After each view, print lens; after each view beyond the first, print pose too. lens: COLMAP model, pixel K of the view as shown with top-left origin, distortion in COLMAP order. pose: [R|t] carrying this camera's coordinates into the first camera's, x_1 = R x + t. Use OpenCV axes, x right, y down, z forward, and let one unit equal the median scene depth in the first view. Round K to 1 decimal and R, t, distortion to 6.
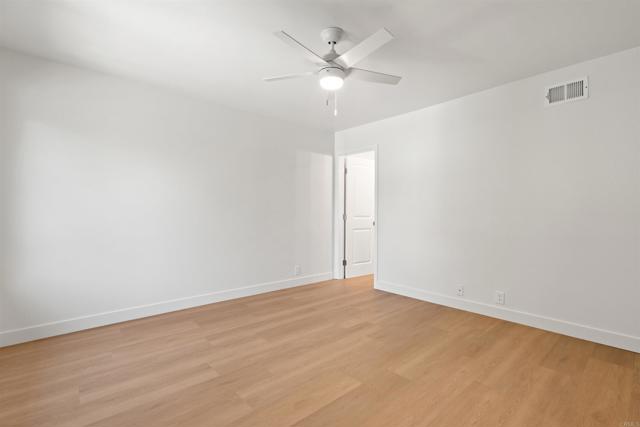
lens RADIAL K [[292.3, 0, 320.0], [0, 292.3, 213.5], [0, 0, 1]] dist [0.000899, 0.000393]
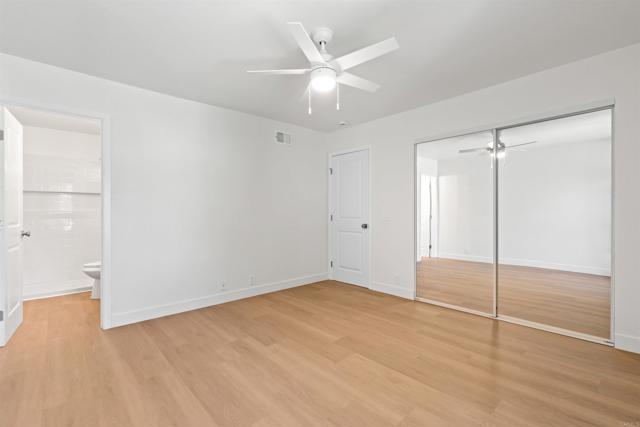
lens RADIAL K [[290.0, 0, 320.0], [0, 290.0, 213.5], [0, 0, 1]] dist [0.000397, 0.000125]
pose [[-0.012114, -0.010432, 0.999872, -0.897515], [0.006159, 0.999926, 0.010507, -0.018357], [-0.999908, 0.006285, -0.012049, 0.974570]]
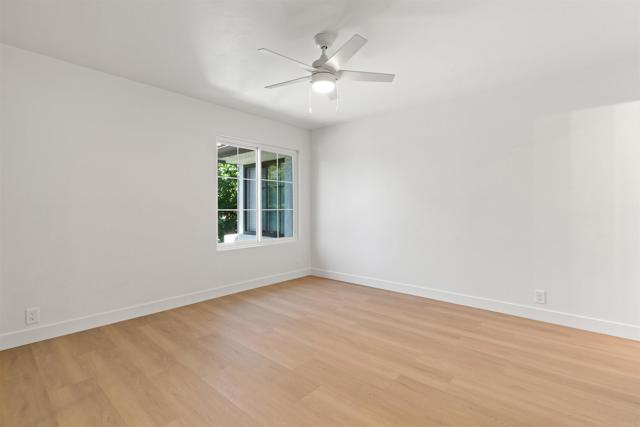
lens RADIAL K [[292.3, 0, 320.0], [0, 292.3, 213.5], [0, 0, 1]] dist [0.000899, 0.000393]
pose [[0.129338, 0.004970, -0.991588, 1.013999], [-0.003701, 0.999983, 0.004529, 0.003980], [0.991594, 0.003084, 0.129354, 0.806334]]
